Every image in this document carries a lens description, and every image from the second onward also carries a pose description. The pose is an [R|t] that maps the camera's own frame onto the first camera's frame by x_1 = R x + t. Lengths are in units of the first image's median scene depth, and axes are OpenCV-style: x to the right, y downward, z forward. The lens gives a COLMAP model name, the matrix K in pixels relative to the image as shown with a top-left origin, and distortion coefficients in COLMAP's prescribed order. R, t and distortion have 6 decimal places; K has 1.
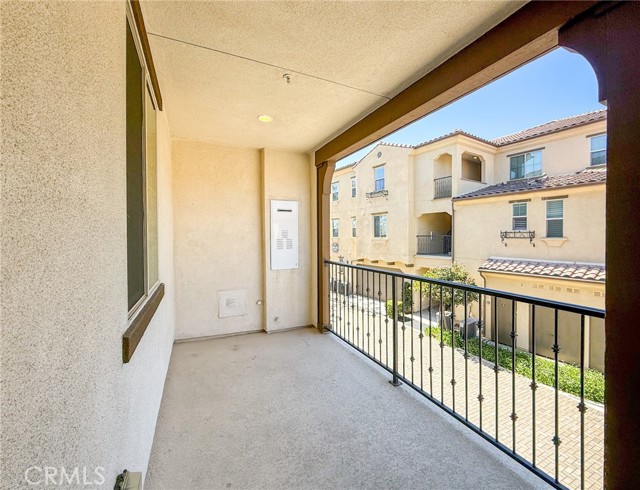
lens RADIAL K [[260.3, 0, 318.9], [0, 260.3, 239.3], [0, 0, 1]] dist [-0.003711, -0.000520]
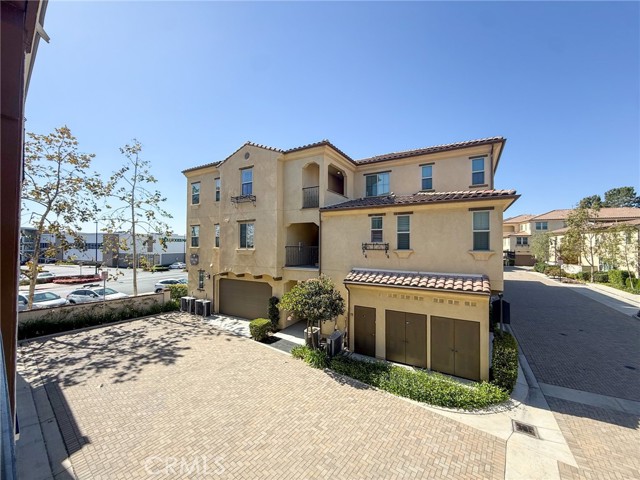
lens RADIAL K [[253.3, 0, 320.8], [0, 253.3, 245.9], [0, 0, 1]] dist [-0.001867, -0.000407]
pose [[0.881848, 0.010831, 0.471408, 0.068659], [-0.004638, 0.999887, -0.014299, -0.003826], [-0.471510, 0.010423, 0.881799, 0.158567]]
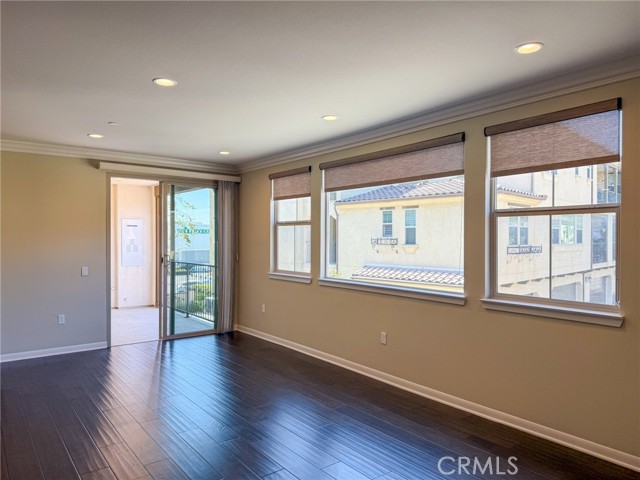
lens RADIAL K [[447.0, 0, 325.0], [0, 447.0, 239.0], [0, 0, 1]] dist [0.056299, -0.081597]
pose [[0.971409, 0.011606, 0.237130, 0.094763], [-0.008100, 0.999843, -0.015753, 0.001916], [-0.237276, 0.013382, 0.971350, -0.510892]]
